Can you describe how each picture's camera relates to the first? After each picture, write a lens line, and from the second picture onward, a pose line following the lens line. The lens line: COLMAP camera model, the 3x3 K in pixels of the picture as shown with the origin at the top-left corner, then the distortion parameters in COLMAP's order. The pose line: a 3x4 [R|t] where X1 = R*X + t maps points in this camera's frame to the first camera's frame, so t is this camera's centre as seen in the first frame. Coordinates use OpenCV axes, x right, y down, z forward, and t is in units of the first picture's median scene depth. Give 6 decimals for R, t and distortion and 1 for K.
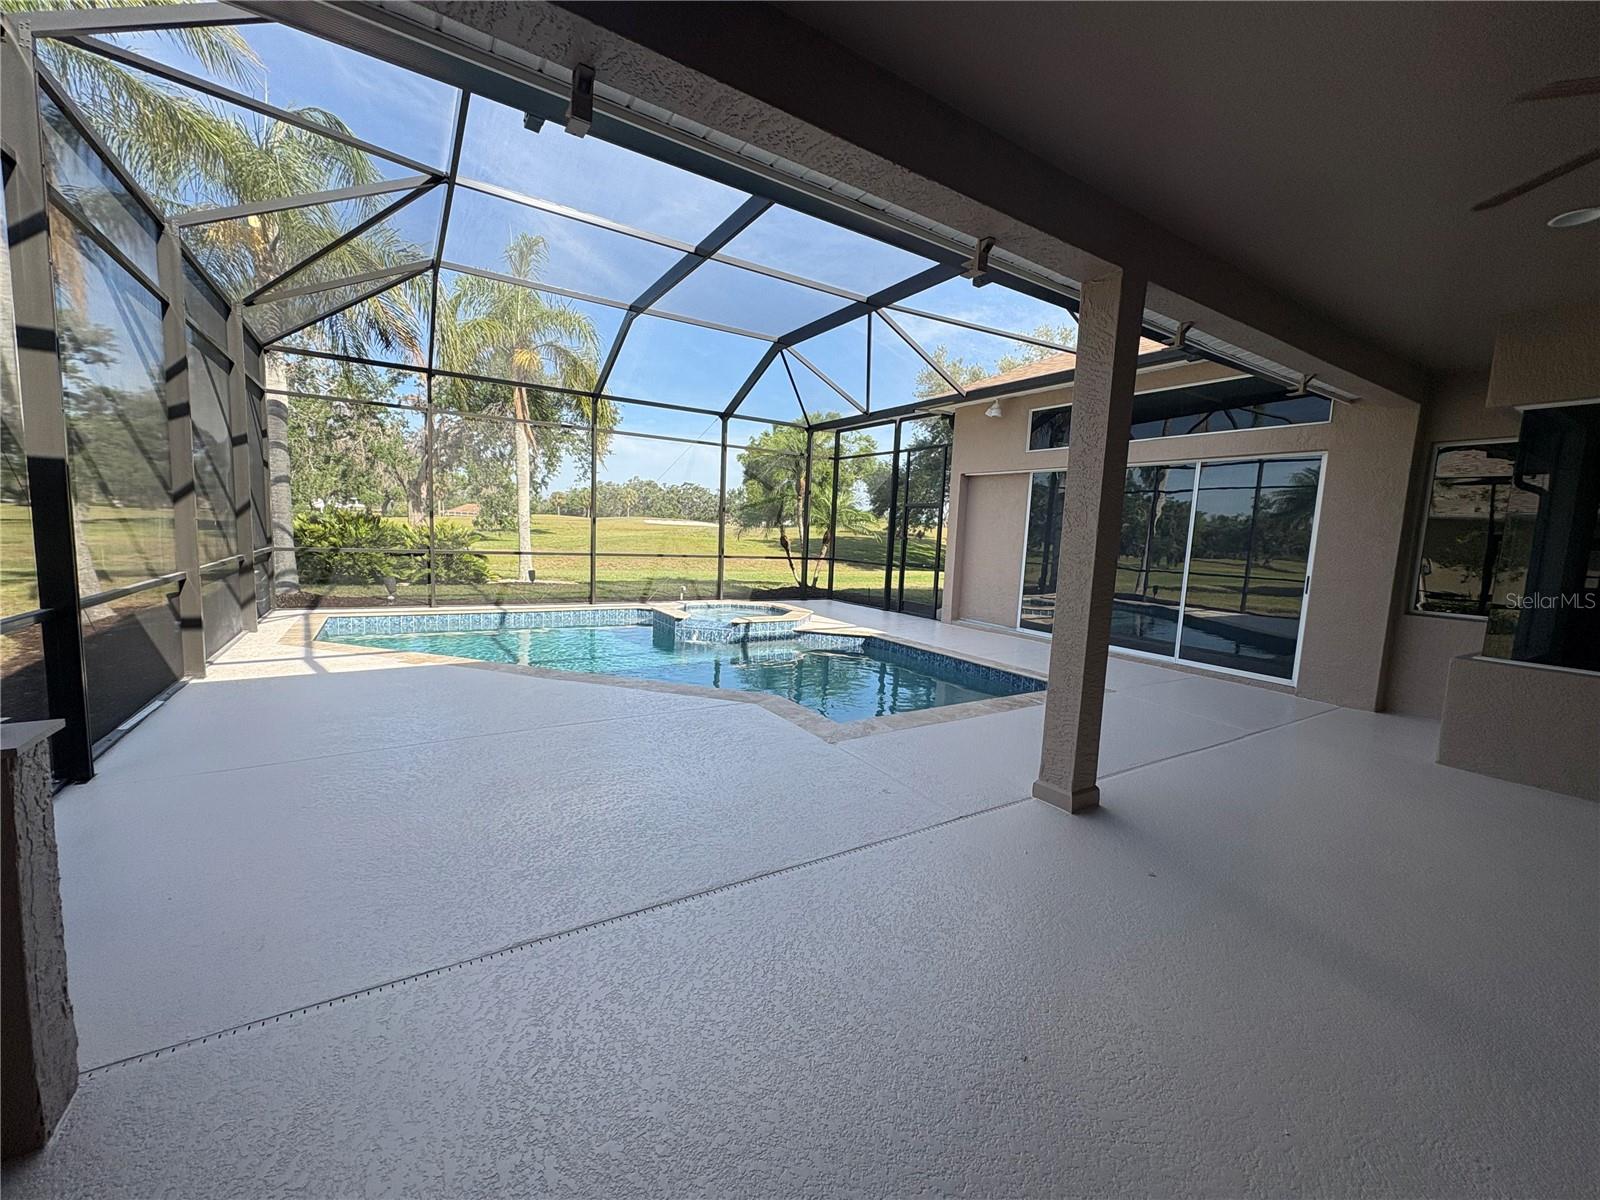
lens RADIAL K [[637.2, 0, 796.7], [0, 637.2, 598.8], [0, 0, 1]] dist [0.001185, 0.000358]
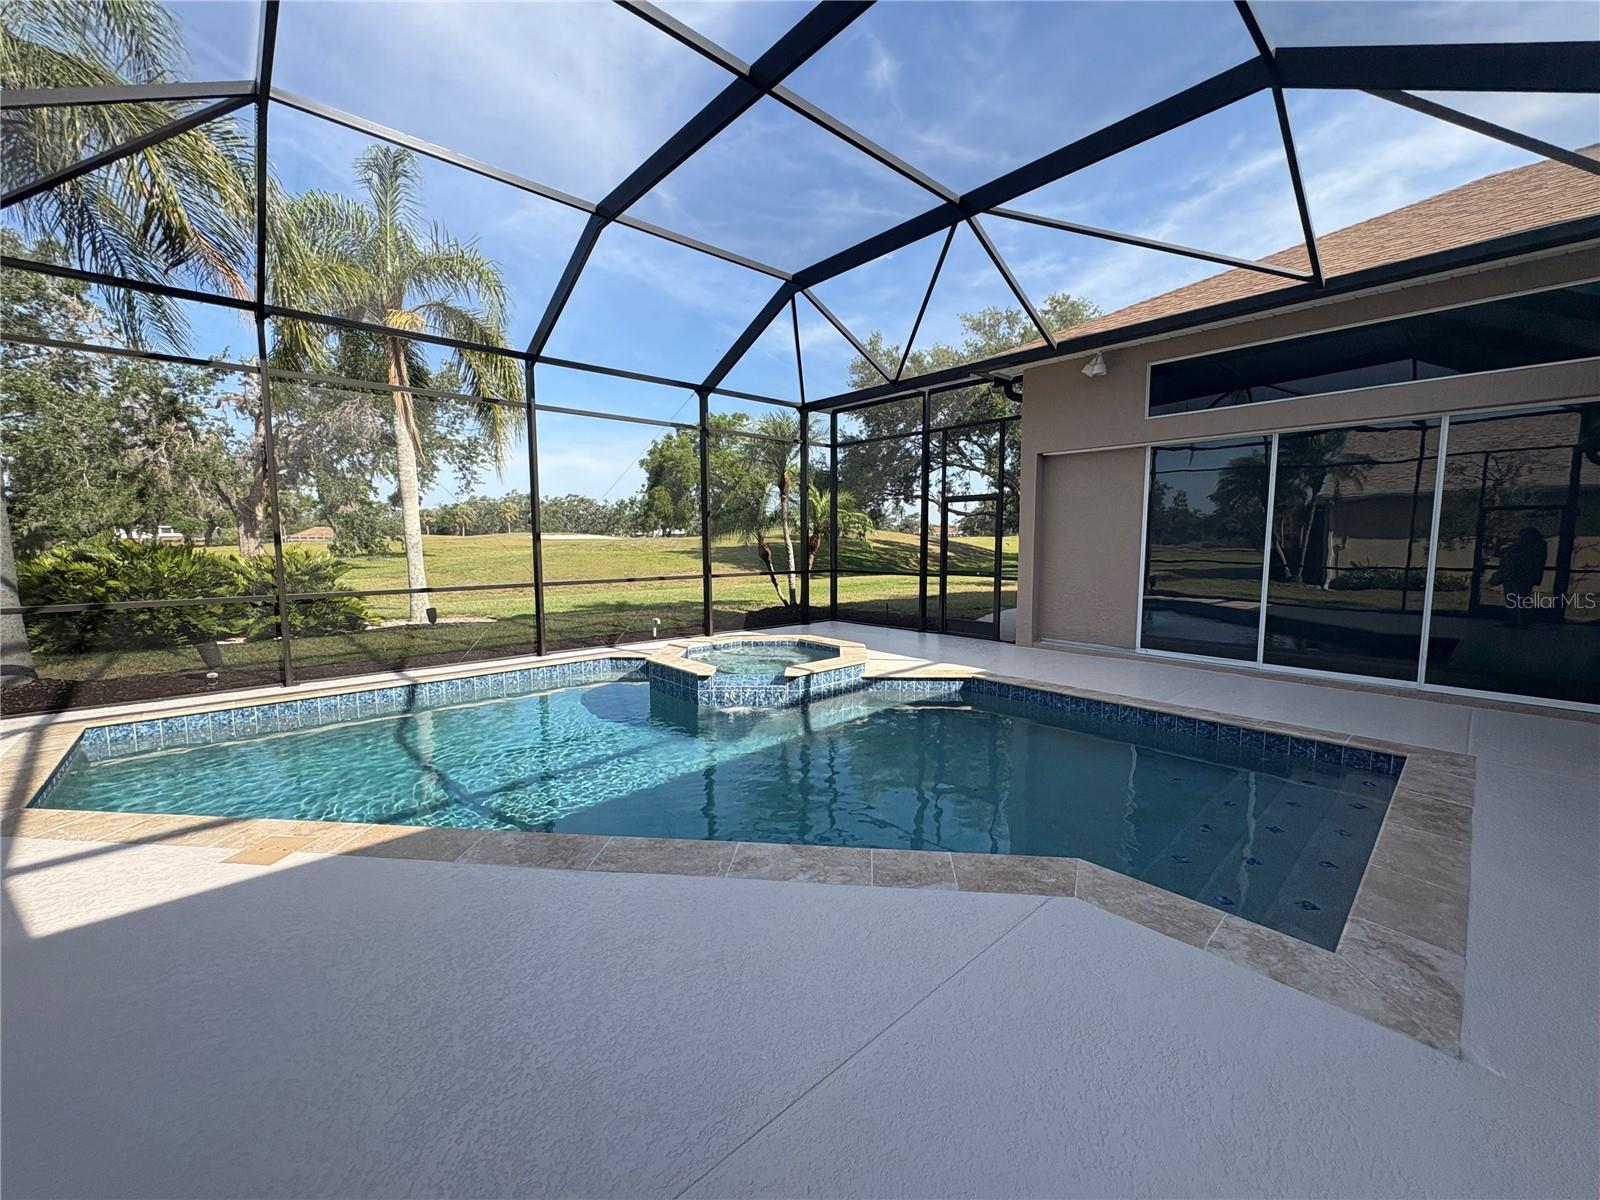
lens RADIAL K [[637.2, 0, 796.7], [0, 637.2, 598.8], [0, 0, 1]] dist [0.001185, 0.000358]
pose [[0.984264, -0.063719, 0.164815, -0.172431], [0.065270, 0.997860, -0.004004, -0.036360], [-0.164207, 0.014699, 0.986316, 0.289930]]
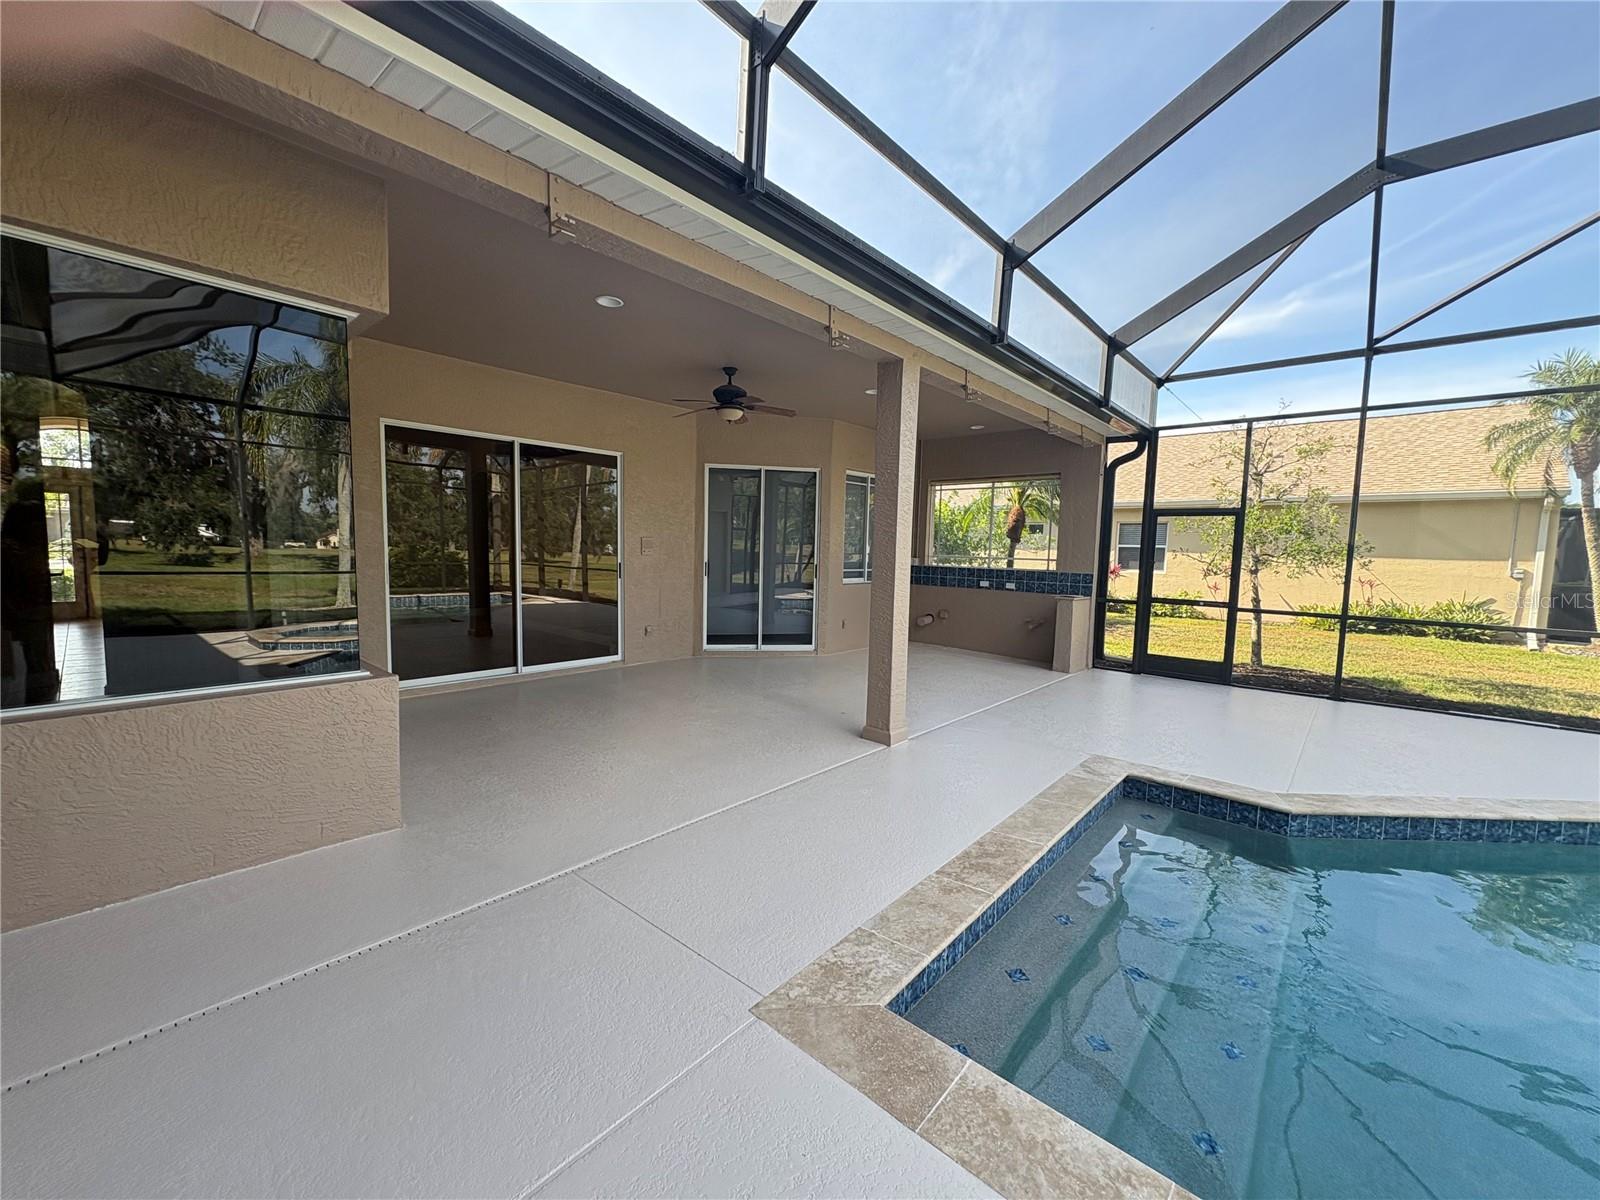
lens RADIAL K [[637.2, 0, 796.7], [0, 637.2, 598.8], [0, 0, 1]] dist [0.001185, 0.000358]
pose [[-0.958281, -0.046556, -0.282012, 0.359807], [-0.098794, 0.979785, 0.173957, -0.069121], [0.268213, 0.194560, -0.943508, 0.783094]]
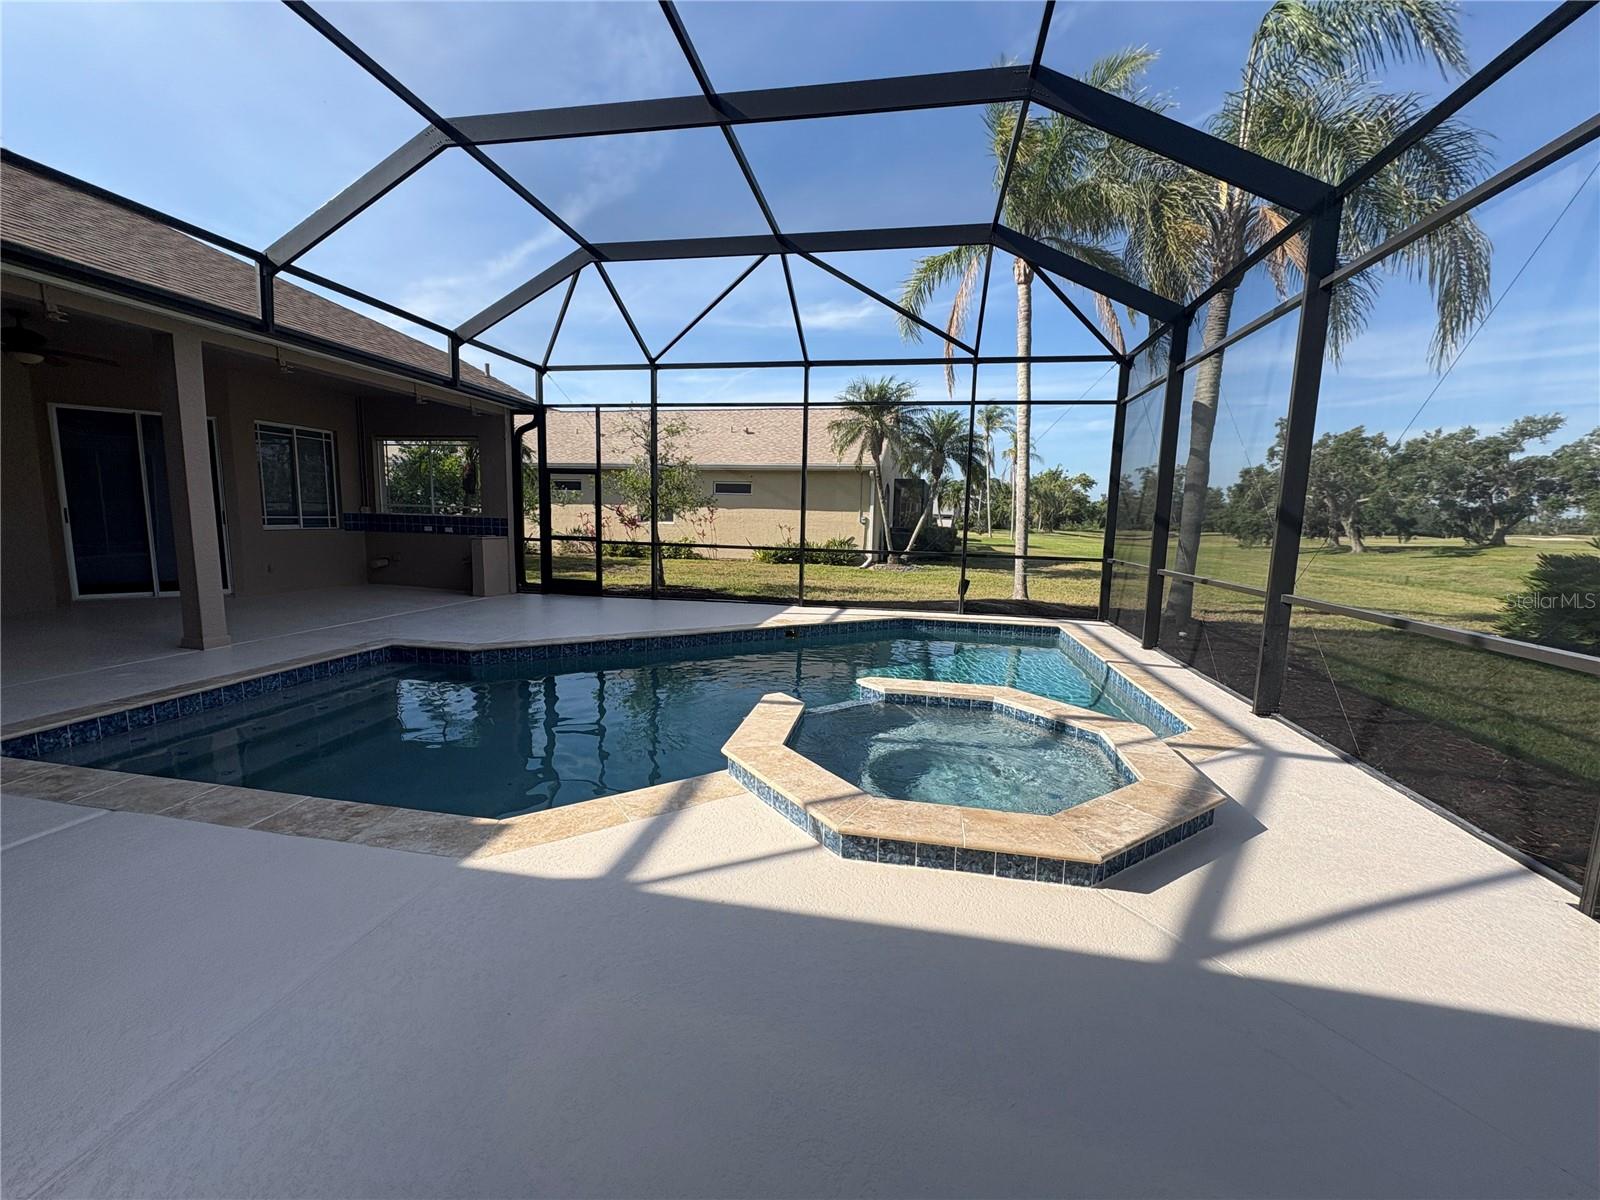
lens RADIAL K [[636.2, 0, 798.0], [0, 636.2, 598.9], [0, 0, 1]] dist [-0.000095, 0.000012]
pose [[-0.675562, 0.034033, -0.736517, 0.214076], [-0.136199, 0.975982, 0.170024, -0.107783], [0.724614, 0.215175, -0.654701, 1.152701]]
